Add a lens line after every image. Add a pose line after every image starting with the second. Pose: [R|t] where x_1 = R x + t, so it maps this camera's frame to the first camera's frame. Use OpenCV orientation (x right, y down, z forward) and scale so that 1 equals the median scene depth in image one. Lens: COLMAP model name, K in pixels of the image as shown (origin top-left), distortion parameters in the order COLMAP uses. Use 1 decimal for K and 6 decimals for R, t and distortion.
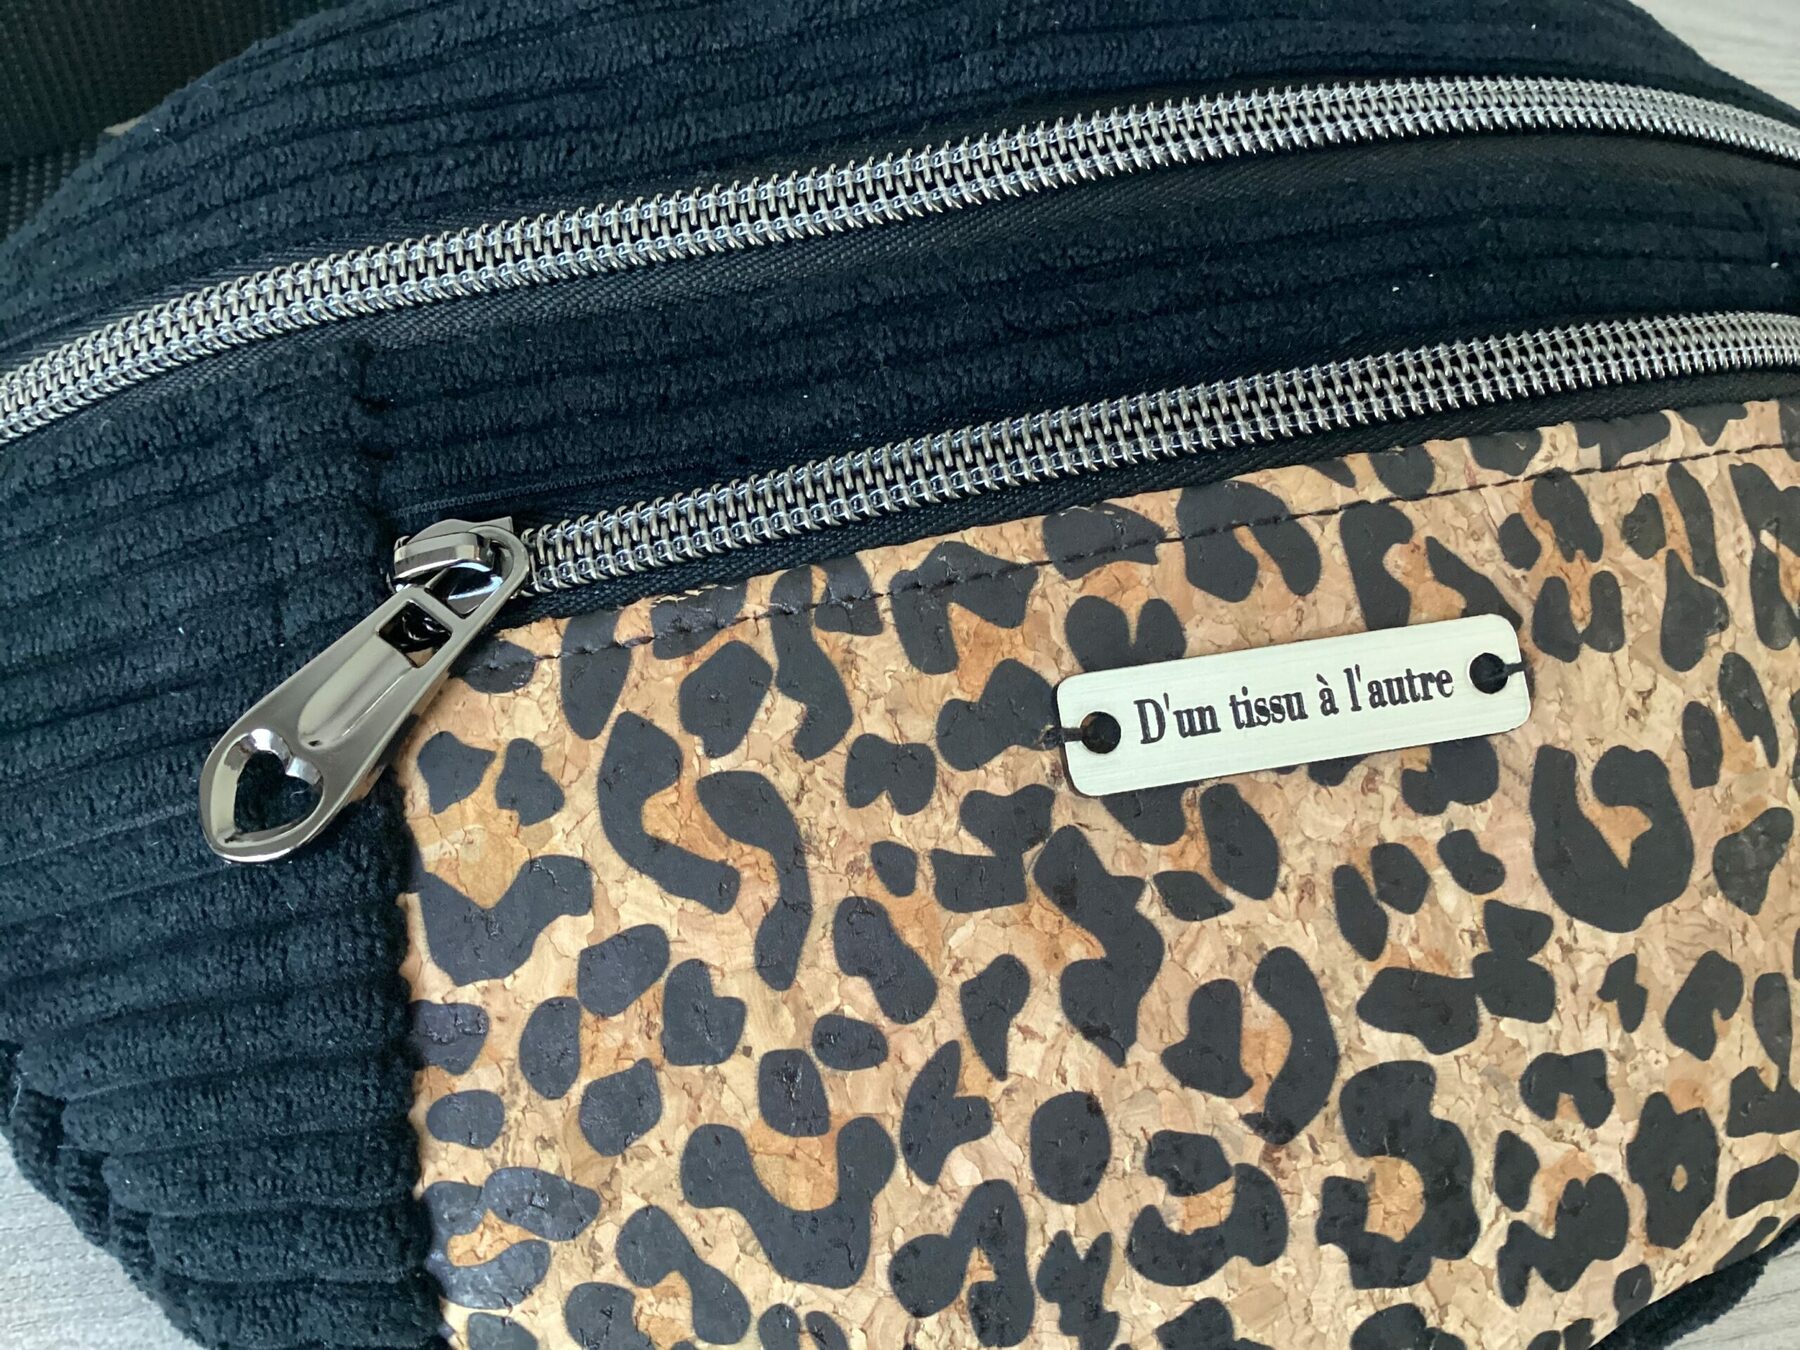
lens RADIAL K [[1652.4, 0, 900.0], [0, 1652.4, 675.0], [0, 0, 1]] dist [0.125542, -0.309654]
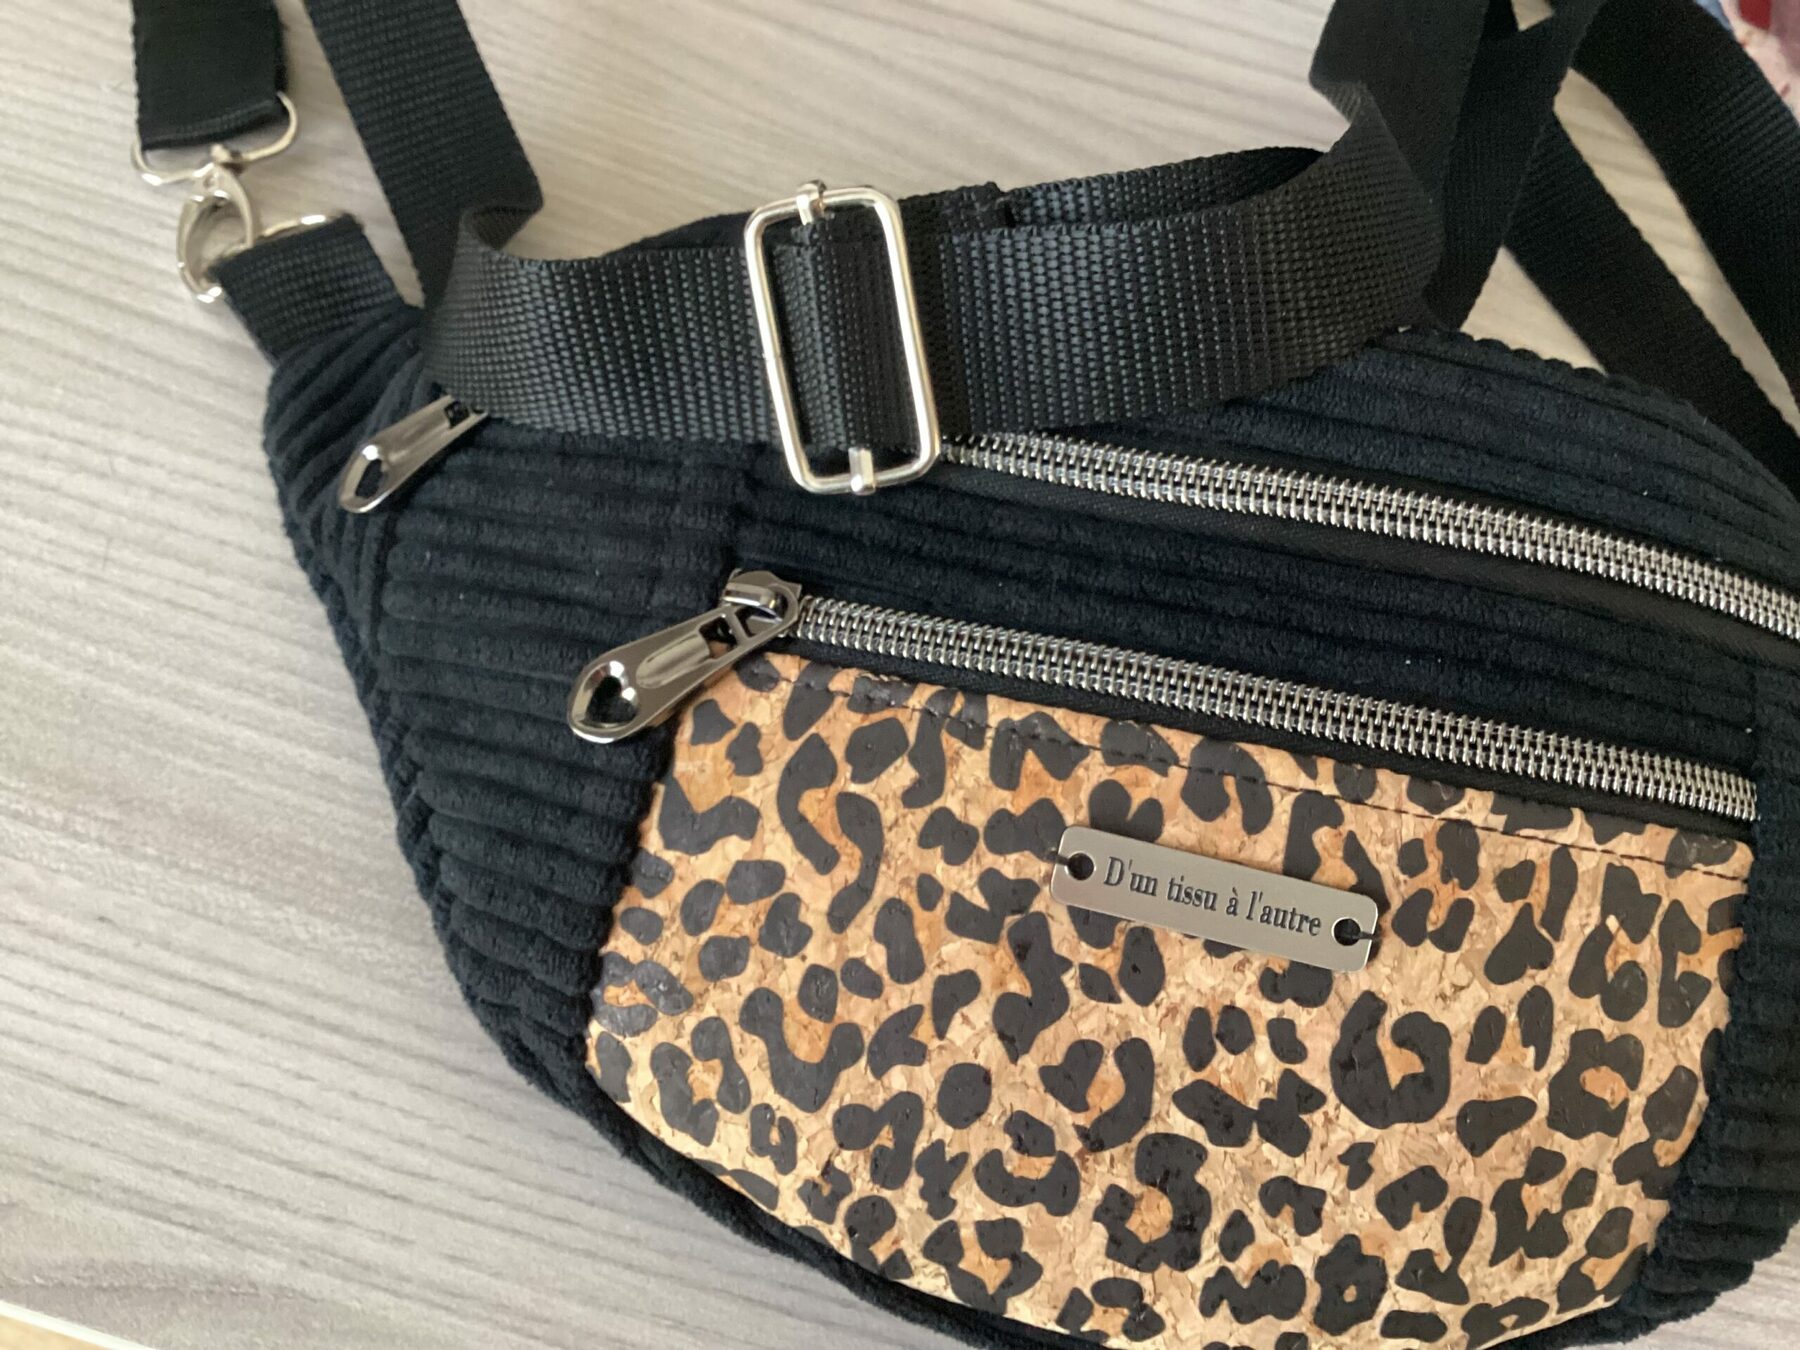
lens RADIAL K [[1652.4, 0, 900.0], [0, 1652.4, 675.0], [0, 0, 1]] dist [0.125542, -0.309654]
pose [[0.905495, 0.381037, -0.186790, 0.186774], [-0.365033, 0.923859, 0.115045, -0.246018], [0.216404, -0.035988, 0.975640, -0.547951]]
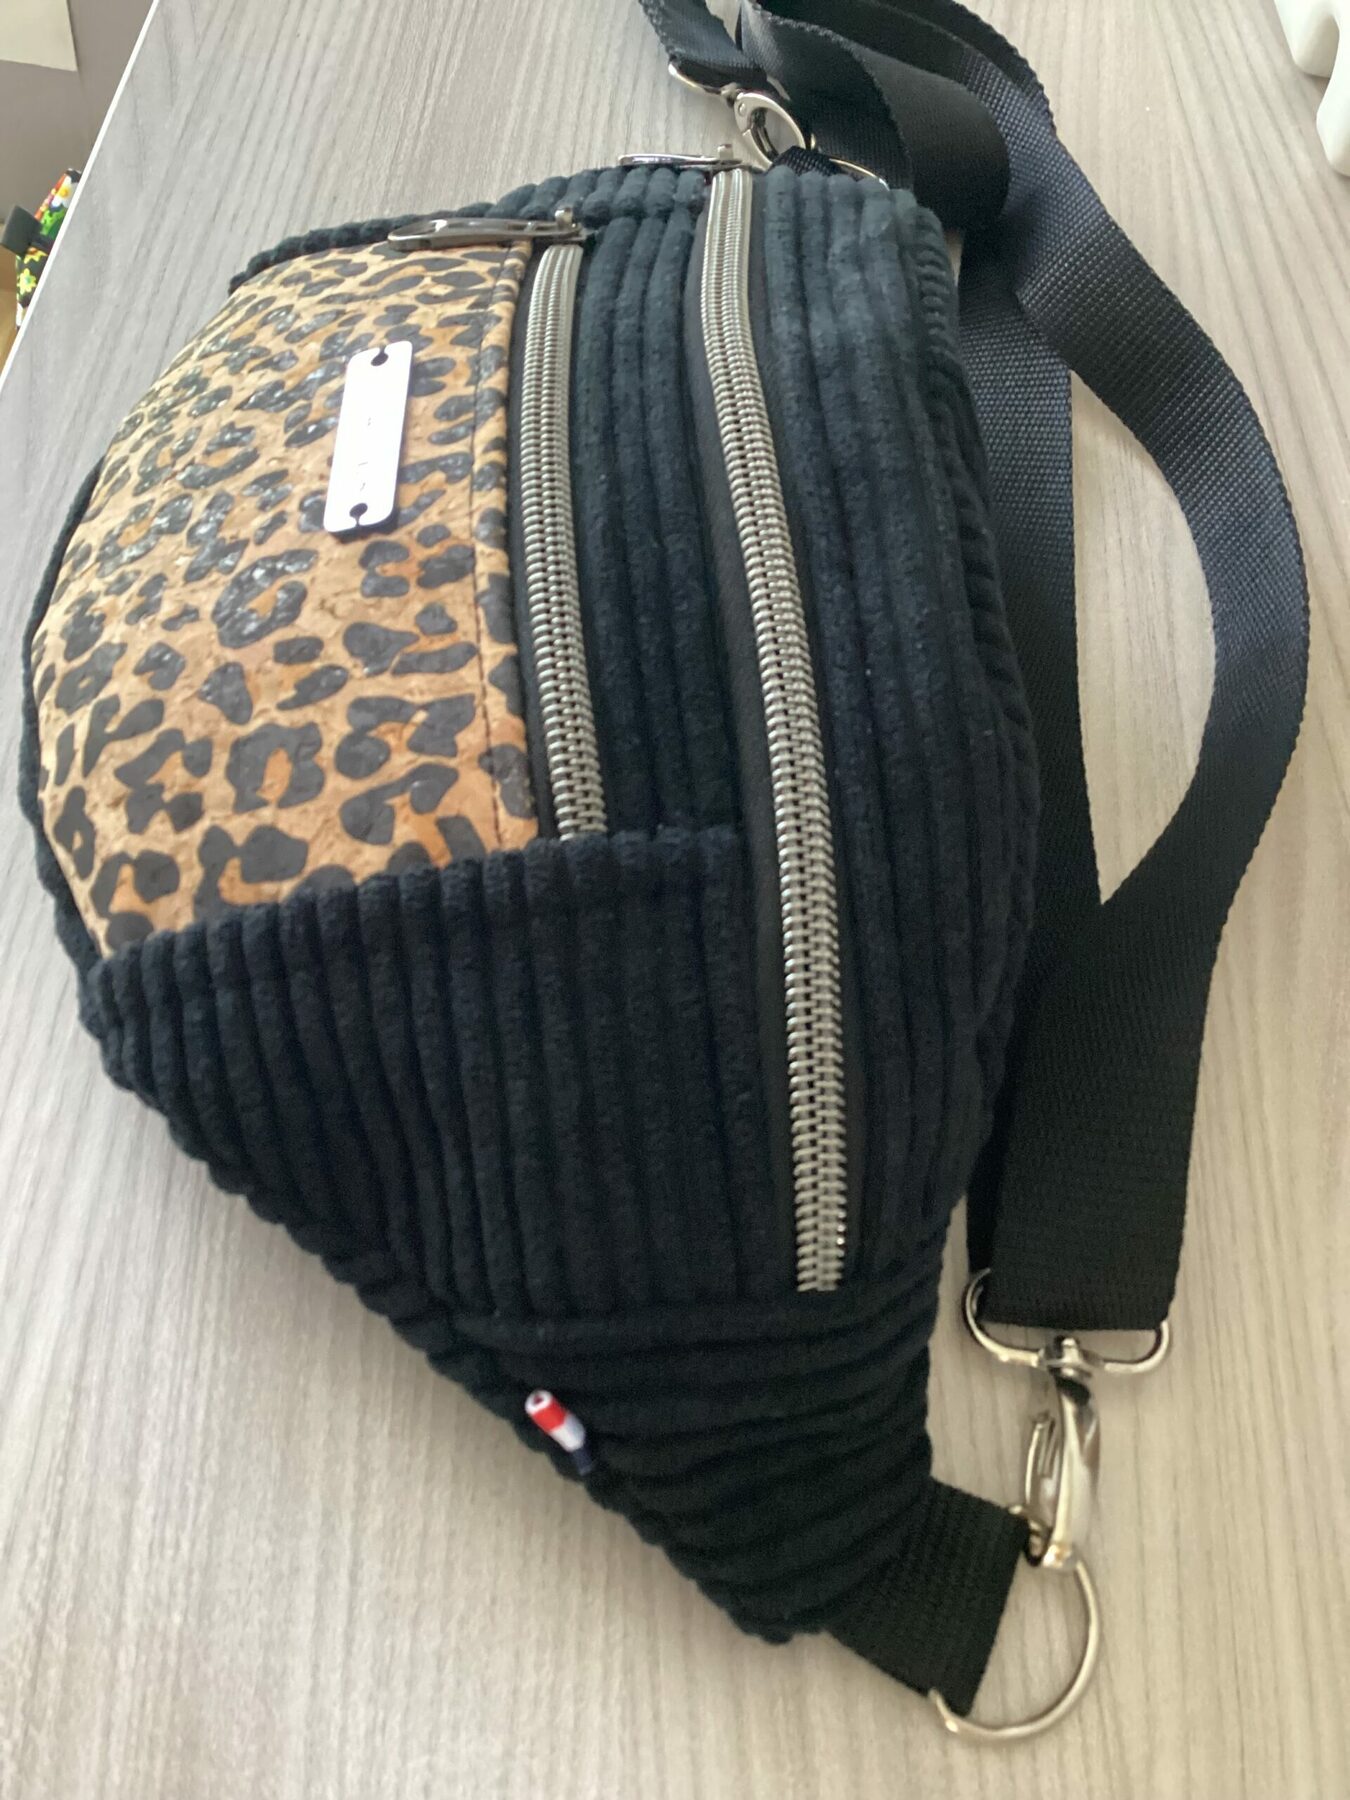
lens RADIAL K [[1652.4, 0, 675.0], [0, 1652.4, 900.0], [0, 0, 1]] dist [0.125542, -0.309654]
pose [[-0.186649, 0.718302, -0.670227, 1.755060], [-0.908976, 0.132563, 0.395209, -0.931618], [0.372726, 0.682986, 0.628176, 0.341802]]
